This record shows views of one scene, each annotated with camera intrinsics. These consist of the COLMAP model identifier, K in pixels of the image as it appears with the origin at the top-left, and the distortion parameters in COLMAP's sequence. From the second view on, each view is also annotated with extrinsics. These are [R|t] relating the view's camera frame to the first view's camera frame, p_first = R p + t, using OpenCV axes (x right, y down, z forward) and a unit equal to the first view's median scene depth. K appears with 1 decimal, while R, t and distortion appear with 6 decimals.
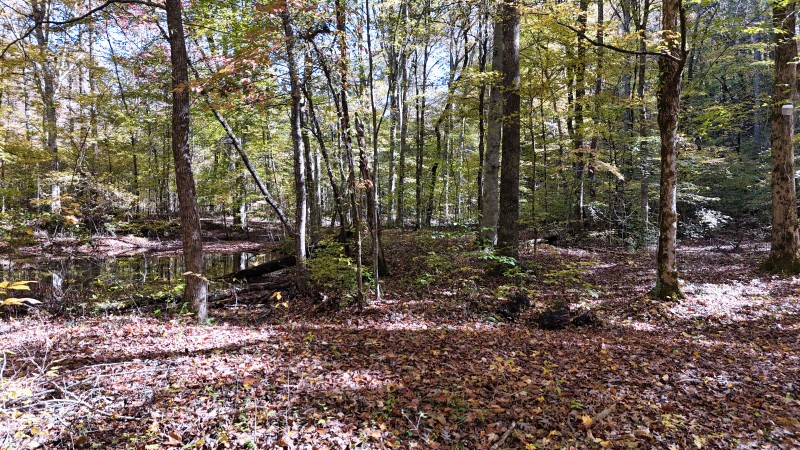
lens RADIAL K [[583.0, 0, 400.5], [0, 583.0, 224.3], [0, 0, 1]] dist [0.078197, -0.079673]
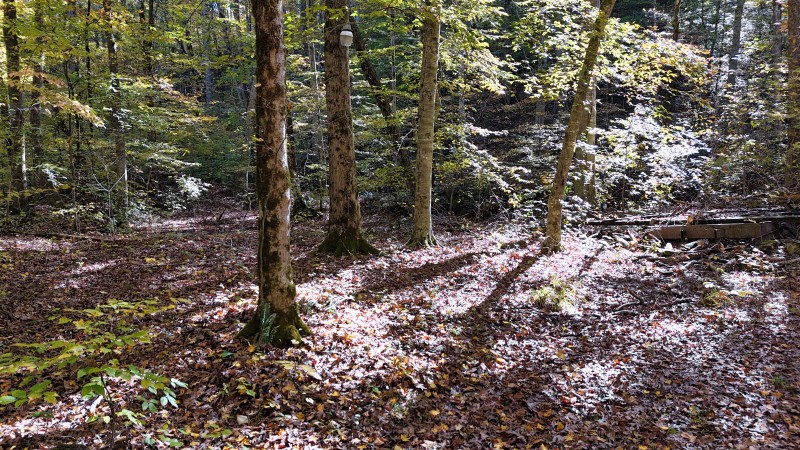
lens RADIAL K [[583.0, 0, 400.5], [0, 583.0, 224.3], [0, 0, 1]] dist [0.078197, -0.079673]
pose [[0.635736, -0.062064, 0.769407, 0.071512], [0.022781, 0.997837, 0.061667, -0.001012], [-0.771570, -0.021676, 0.635775, 0.316706]]
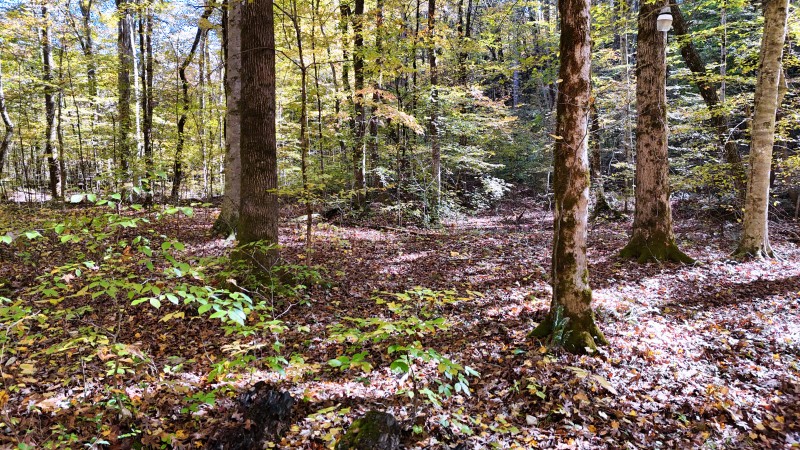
lens RADIAL K [[583.0, 0, 400.5], [0, 583.0, 224.3], [0, 0, 1]] dist [0.078197, -0.079673]
pose [[0.929072, -0.030958, 0.368601, 0.075538], [0.012912, 0.998599, 0.051325, -0.000287], [-0.369673, -0.042925, 0.928170, 0.319059]]
